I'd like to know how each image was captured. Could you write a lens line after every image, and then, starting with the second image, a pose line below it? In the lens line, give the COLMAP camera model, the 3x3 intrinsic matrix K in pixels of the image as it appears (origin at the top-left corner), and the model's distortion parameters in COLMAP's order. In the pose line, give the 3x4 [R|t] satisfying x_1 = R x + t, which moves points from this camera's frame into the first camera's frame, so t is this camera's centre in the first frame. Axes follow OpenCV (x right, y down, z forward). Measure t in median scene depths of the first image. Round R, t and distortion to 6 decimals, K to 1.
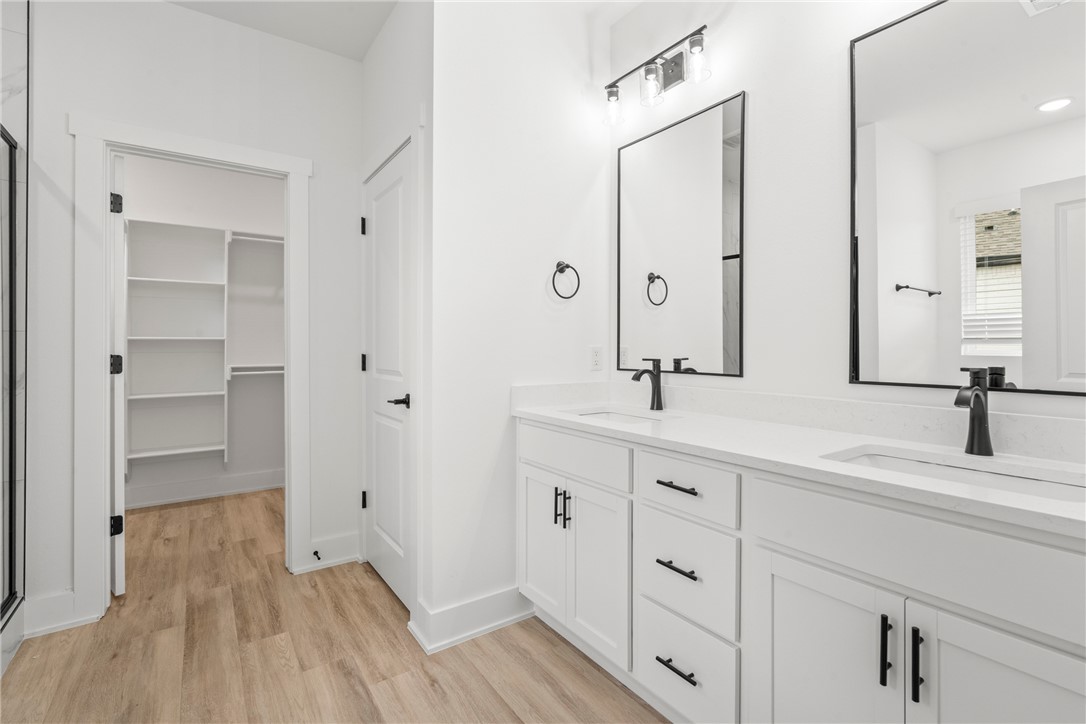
lens RADIAL K [[496.2, 0, 540.6], [0, 496.2, 352.3], [0, 0, 1]] dist [-0.006106, 0.001973]
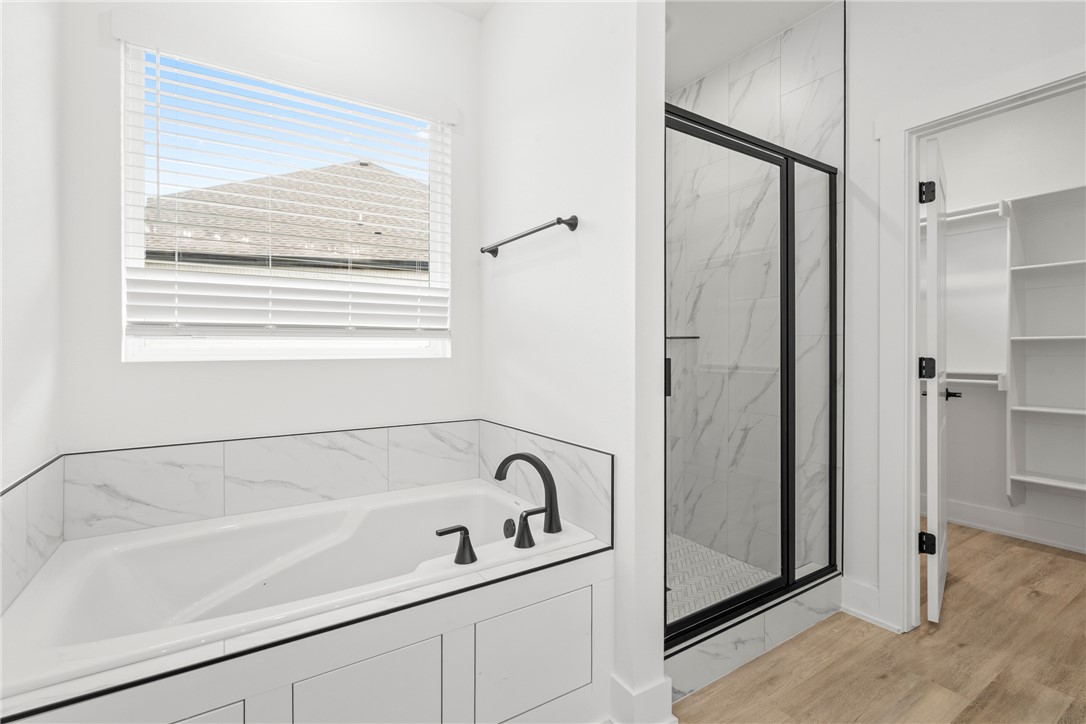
lens RADIAL K [[496.2, 0, 539.4], [0, 496.2, 353.4], [0, 0, 1]] dist [-0.006106, 0.001973]
pose [[-0.047510, 0.004867, -0.998859, 0.096850], [-0.007463, 0.999958, 0.005228, -0.001998], [0.998843, 0.007703, -0.047472, 0.345944]]
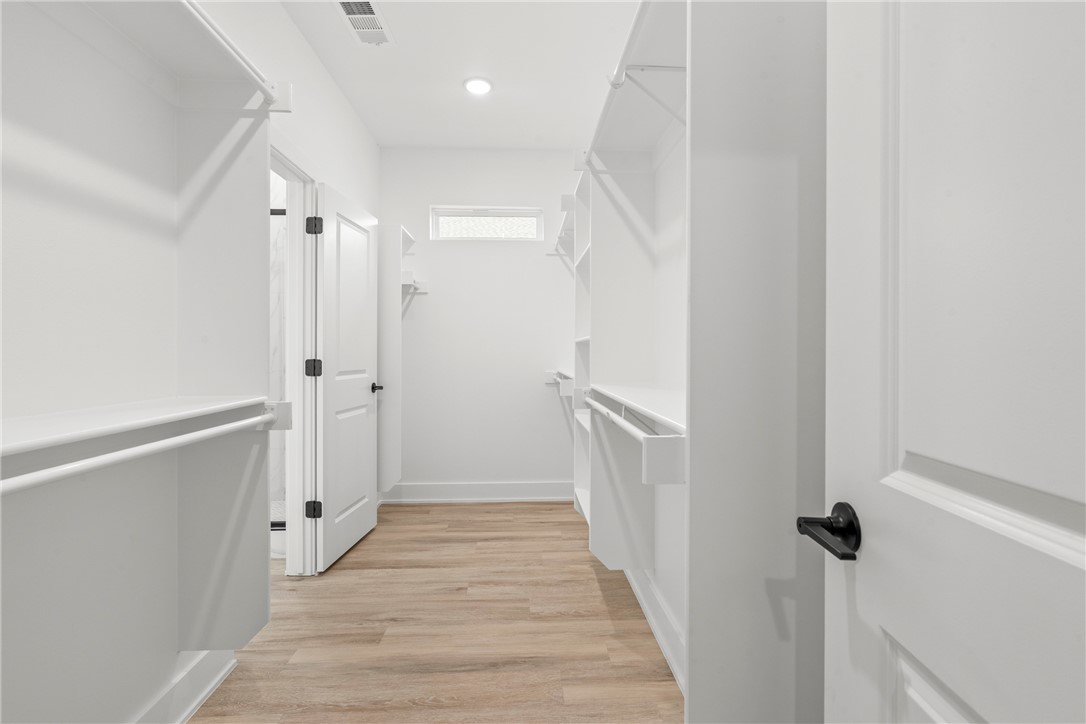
lens RADIAL K [[496.2, 0, 542.9], [0, 496.2, 355.6], [0, 0, 1]] dist [-0.006106, 0.001973]
pose [[-0.537256, -0.005287, -0.843402, -0.219724], [-0.013906, 0.999900, 0.002590, 0.000840], [0.843304, 0.013120, -0.537276, 2.188731]]
